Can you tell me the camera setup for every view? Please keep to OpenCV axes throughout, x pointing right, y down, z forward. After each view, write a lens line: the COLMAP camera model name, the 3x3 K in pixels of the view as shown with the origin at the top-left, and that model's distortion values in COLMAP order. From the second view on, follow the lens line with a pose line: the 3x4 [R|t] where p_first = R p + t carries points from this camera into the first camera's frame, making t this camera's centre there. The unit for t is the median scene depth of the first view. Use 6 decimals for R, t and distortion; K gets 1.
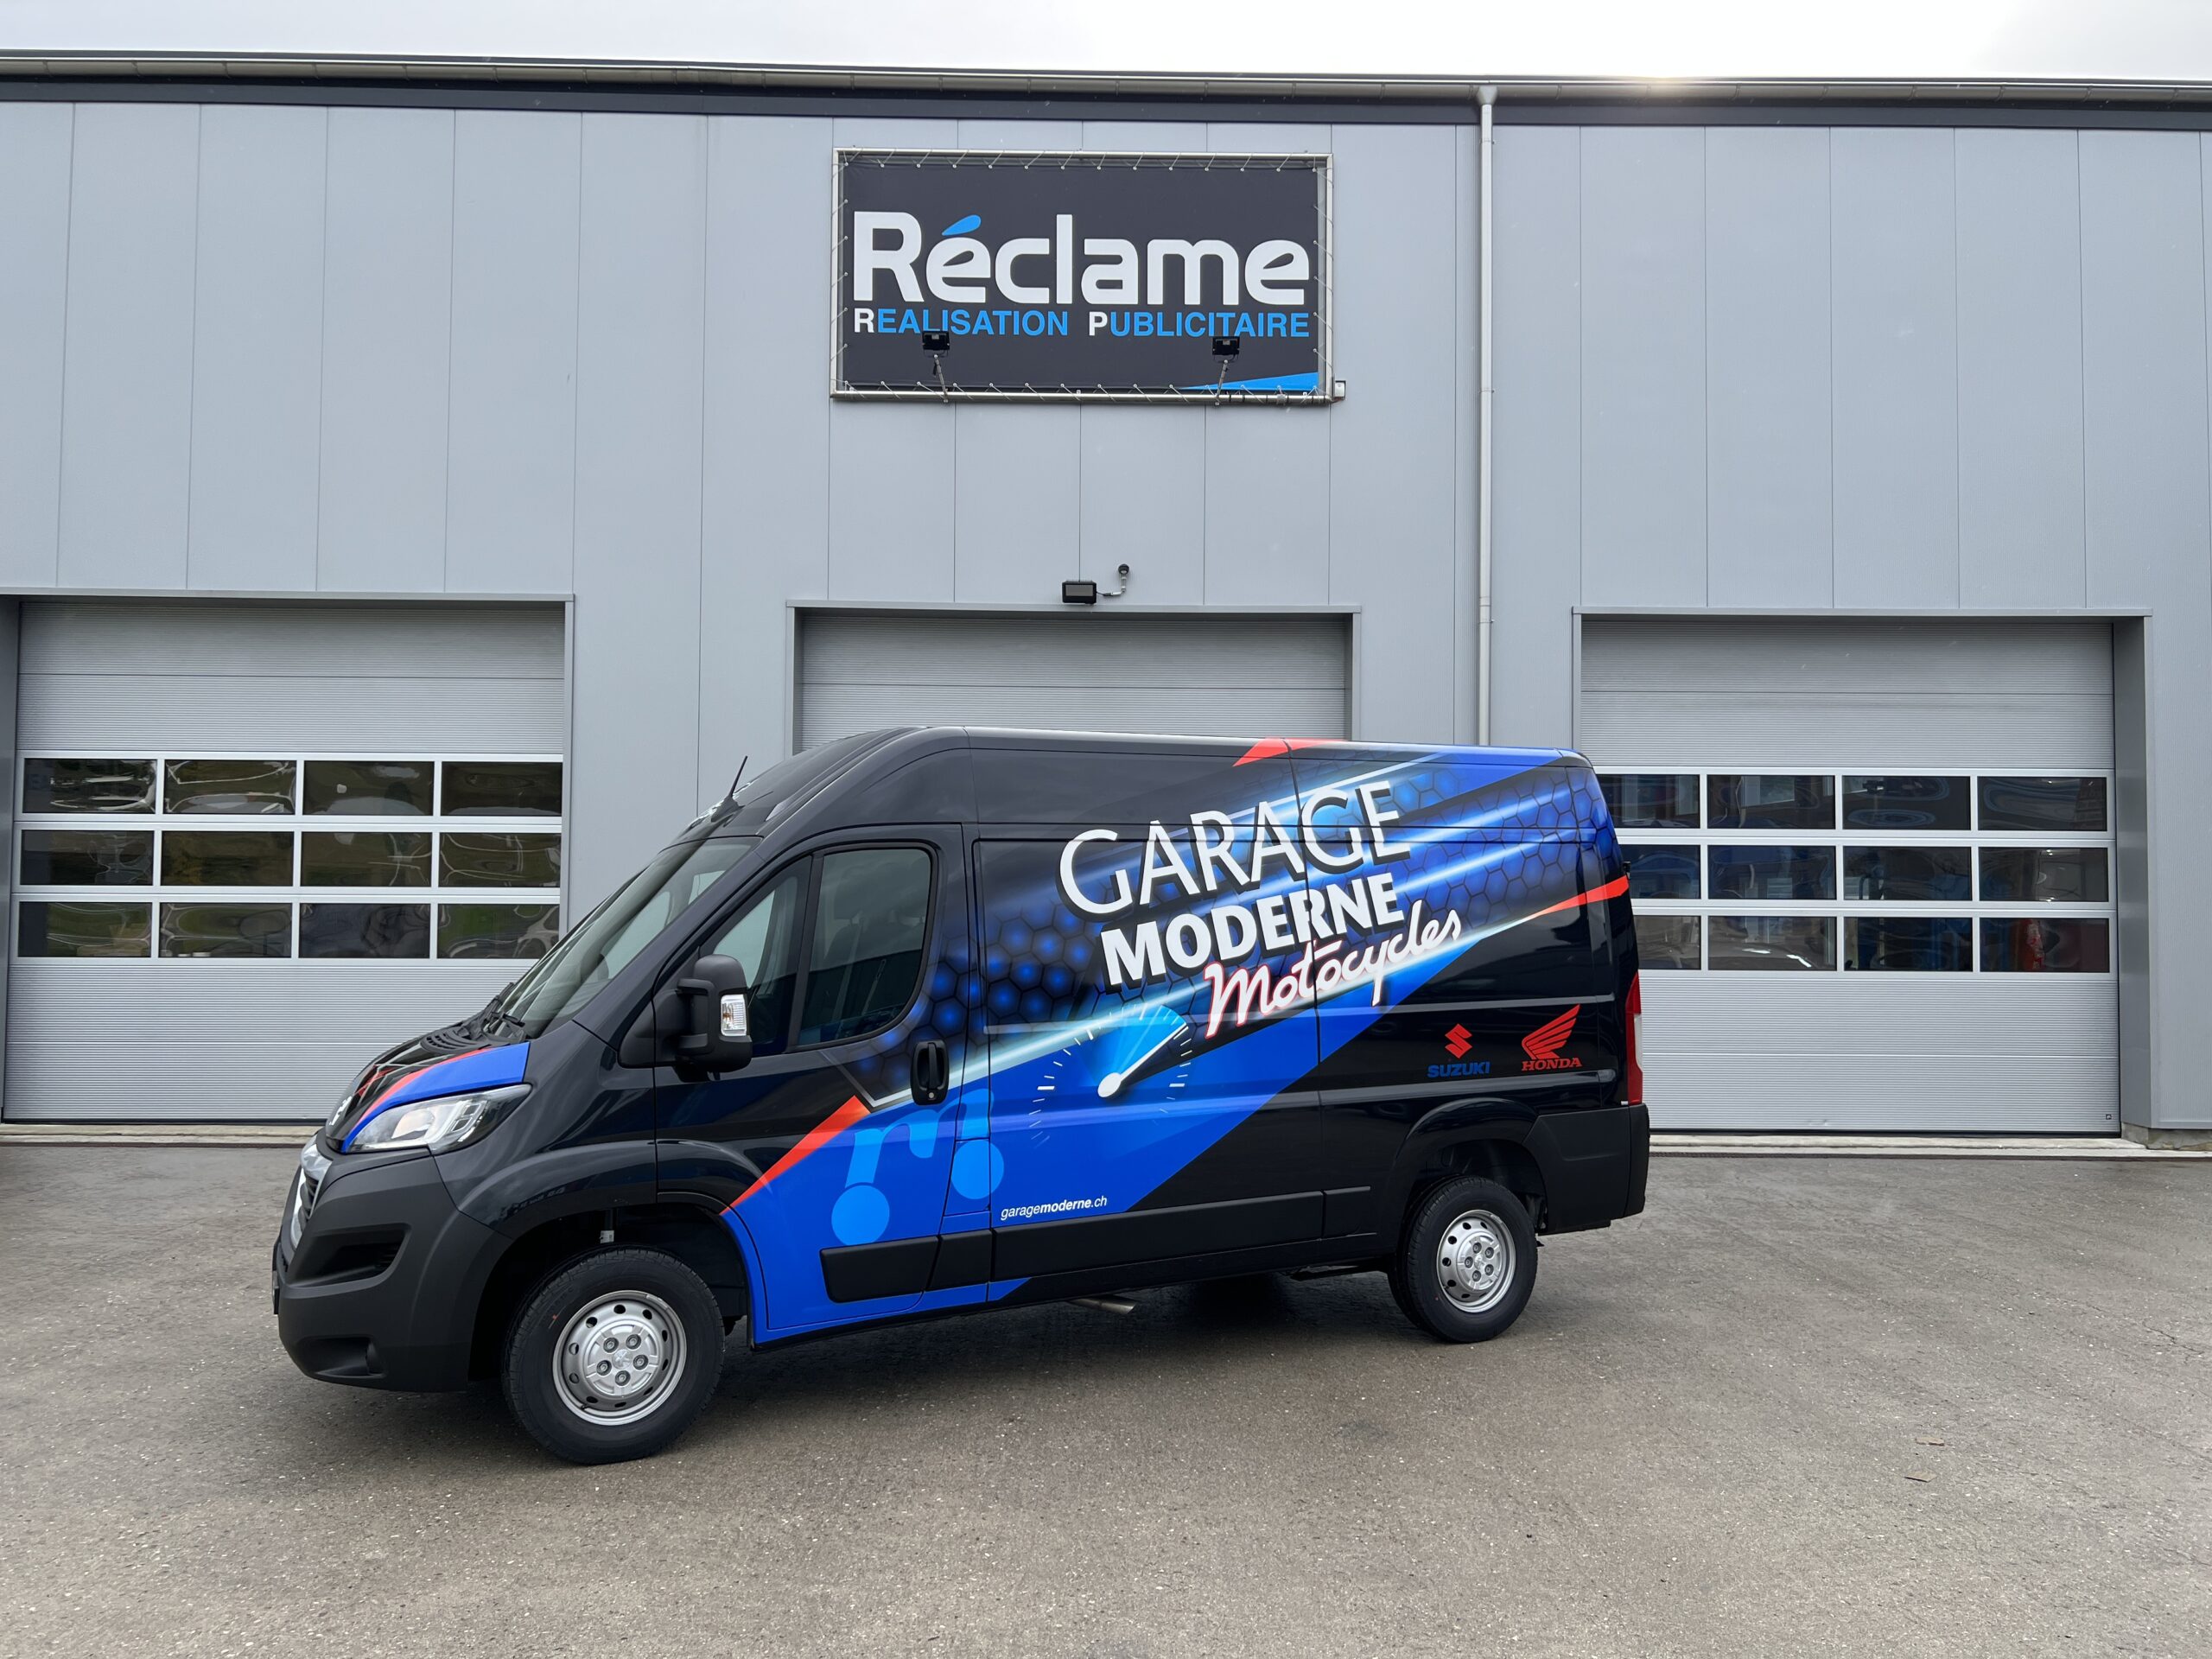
lens RADIAL K [[1645.3, 0, 1106.0], [0, 1645.3, 829.5], [0, 0, 1]] dist [0.064985, -0.067748]
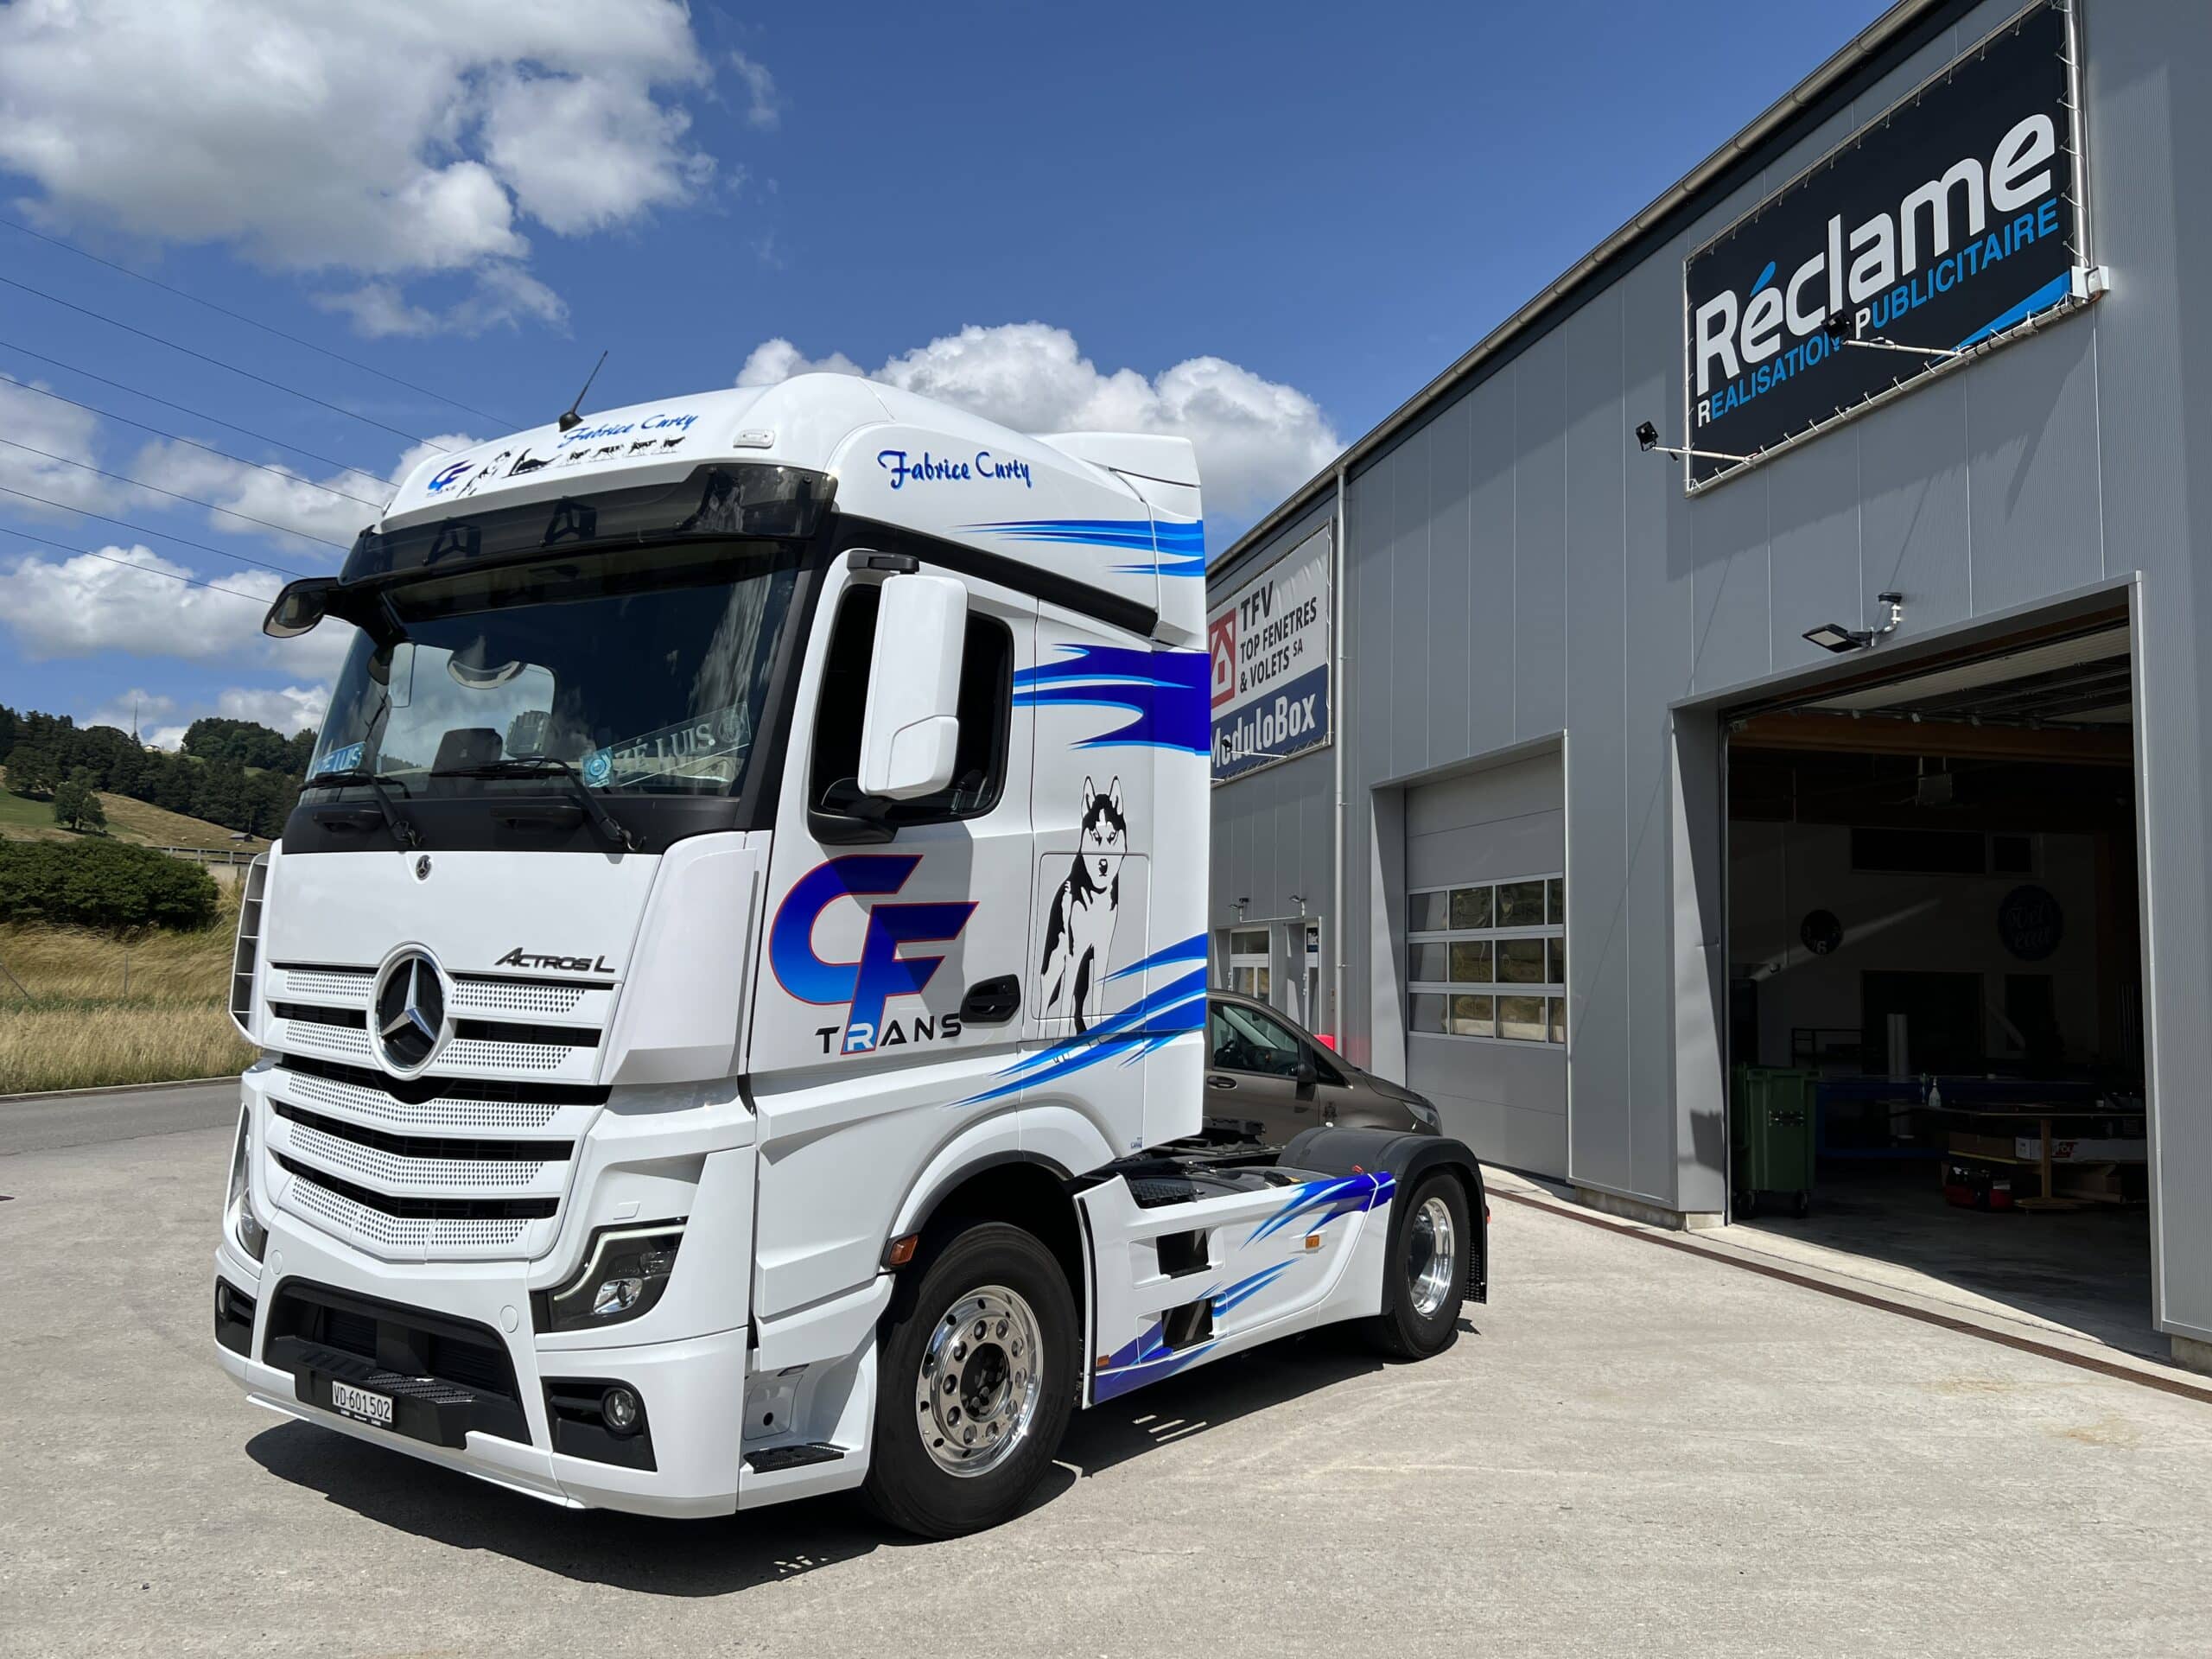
lens RADIAL K [[1645.3, 0, 1106.0], [0, 1645.3, 829.5], [0, 0, 1]] dist [0.064985, -0.067748]
pose [[0.225043, -0.092548, -0.969944, 0.718918], [0.019696, 0.995707, -0.090436, 0.025486], [0.974150, 0.001248, 0.225900, 0.423834]]
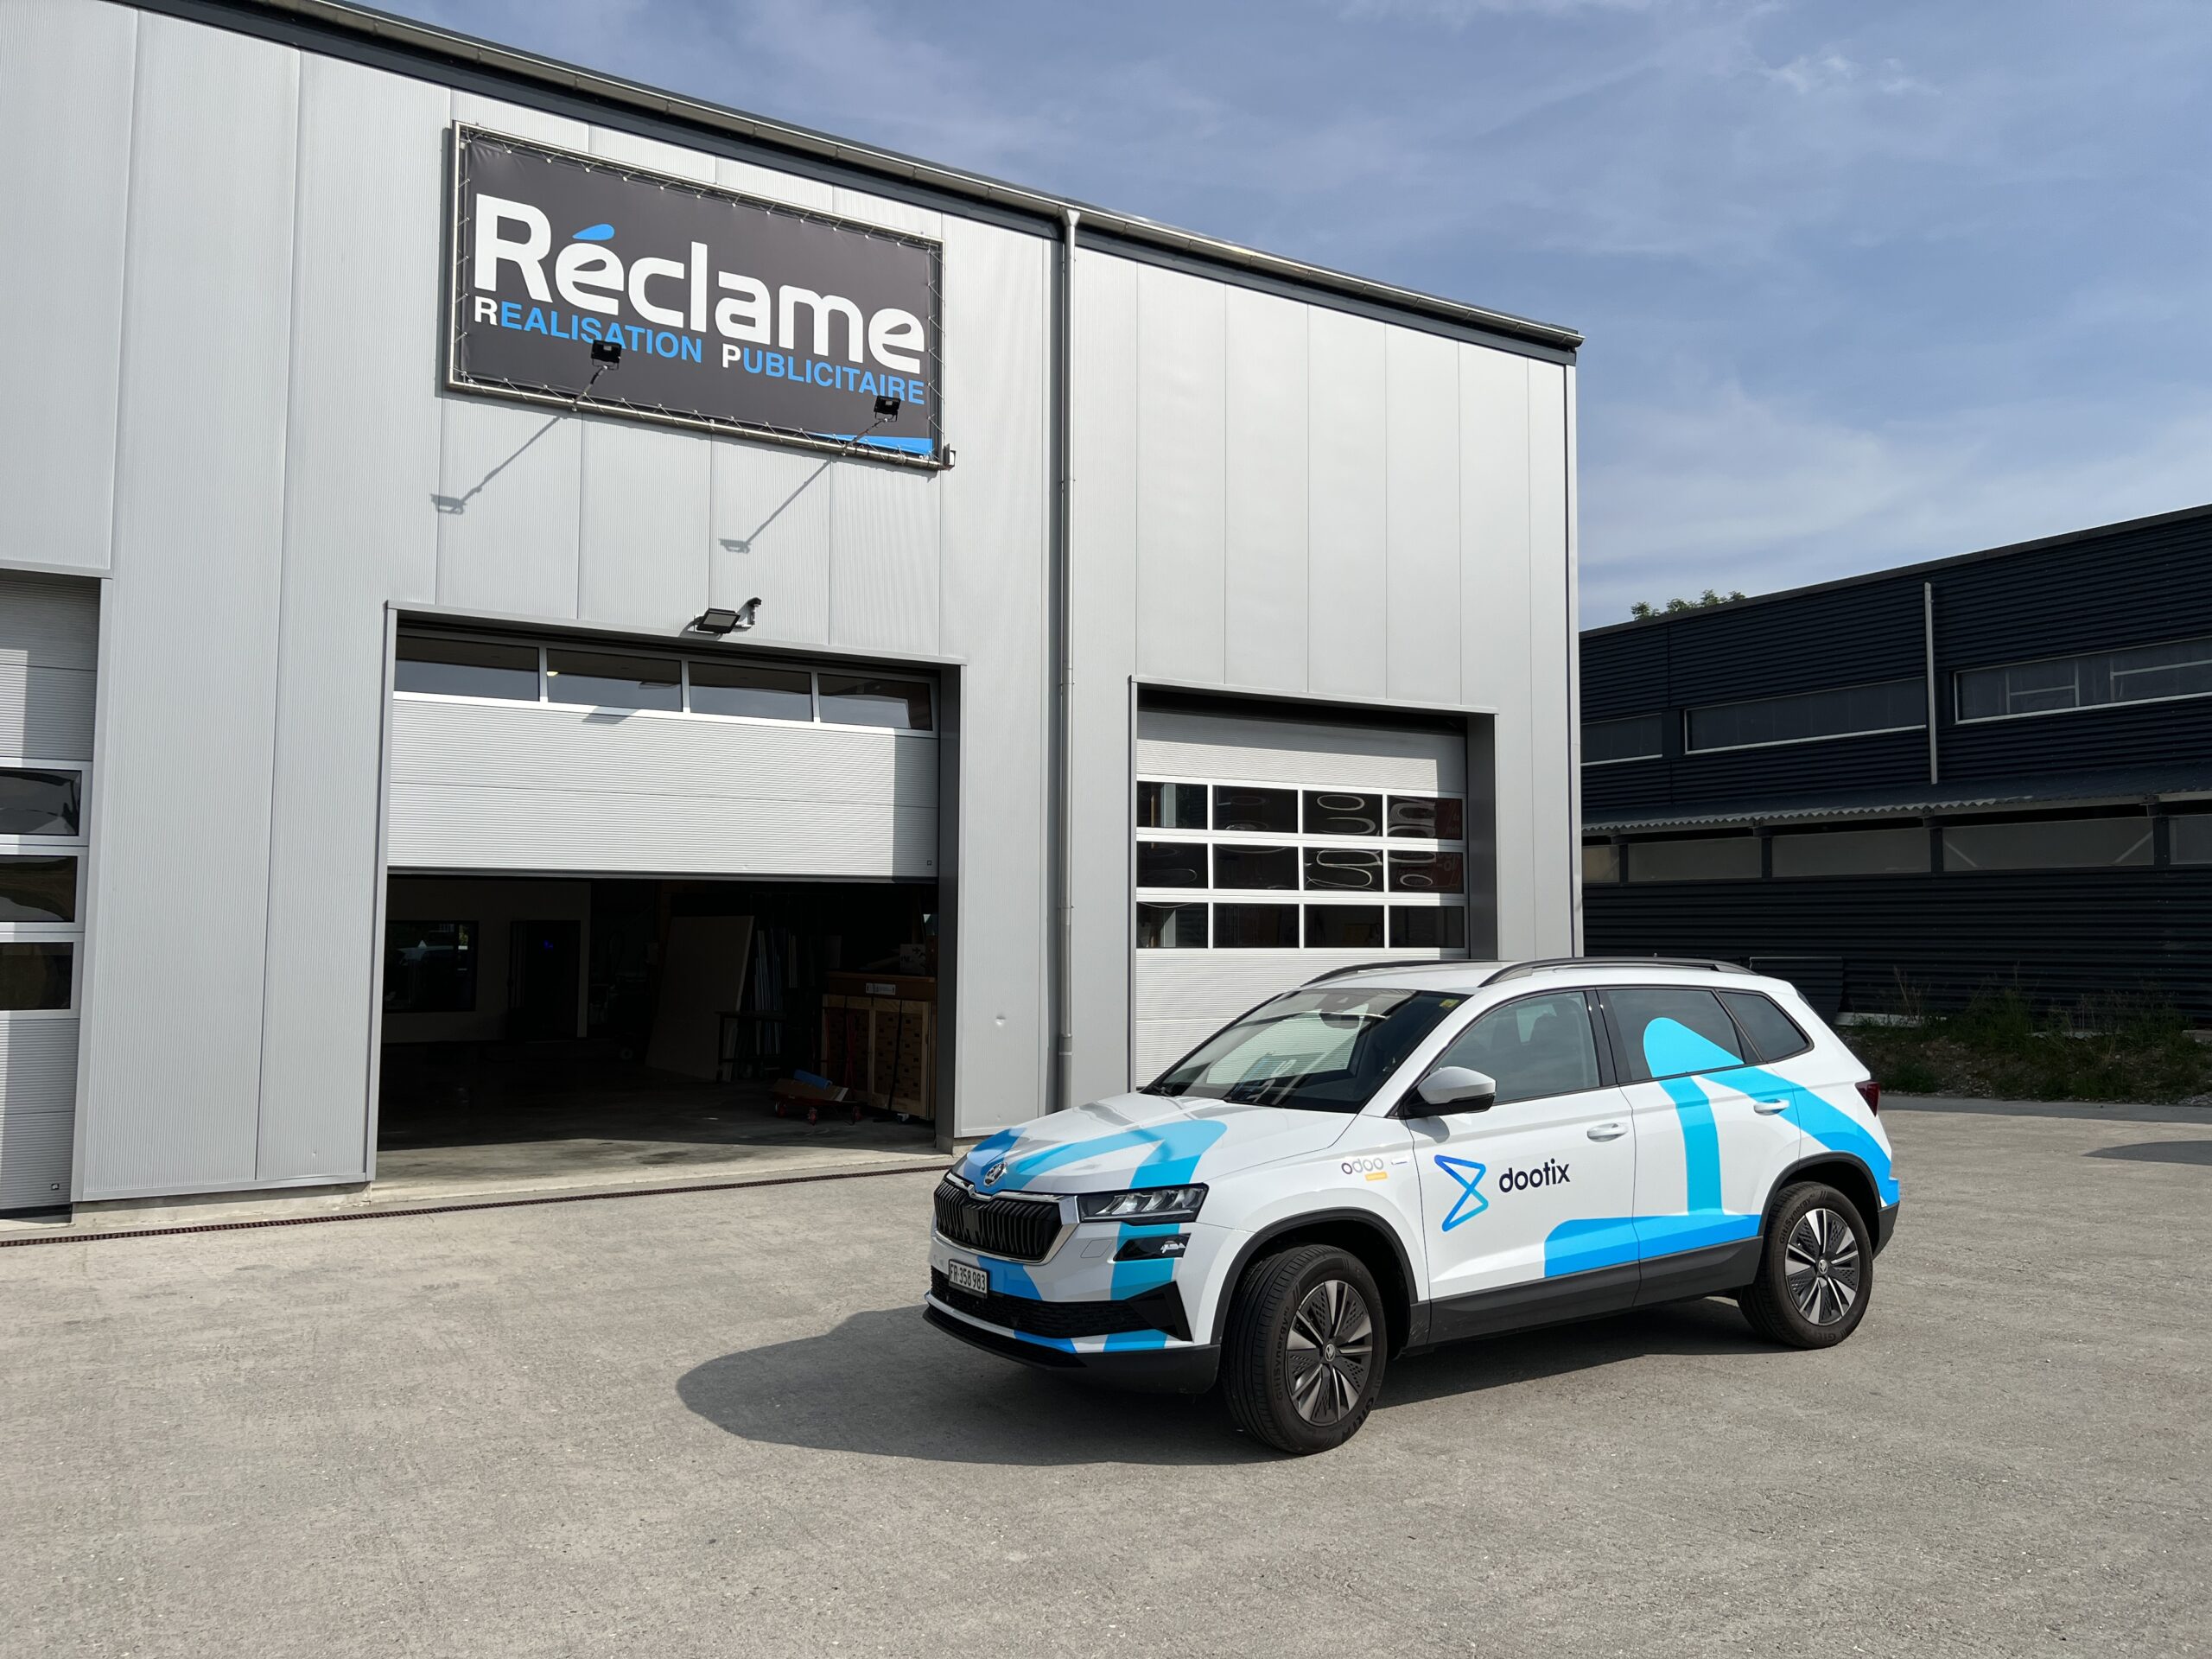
lens RADIAL K [[1658.3, 0, 1106.0], [0, 1658.3, 829.5], [0, 0, 1]] dist [0.007472, -0.000257]
pose [[0.859611, 0.027039, 0.510234, -0.314302], [-0.015885, 0.999530, -0.026206, 0.002528], [-0.510703, 0.014422, 0.859636, 0.025588]]
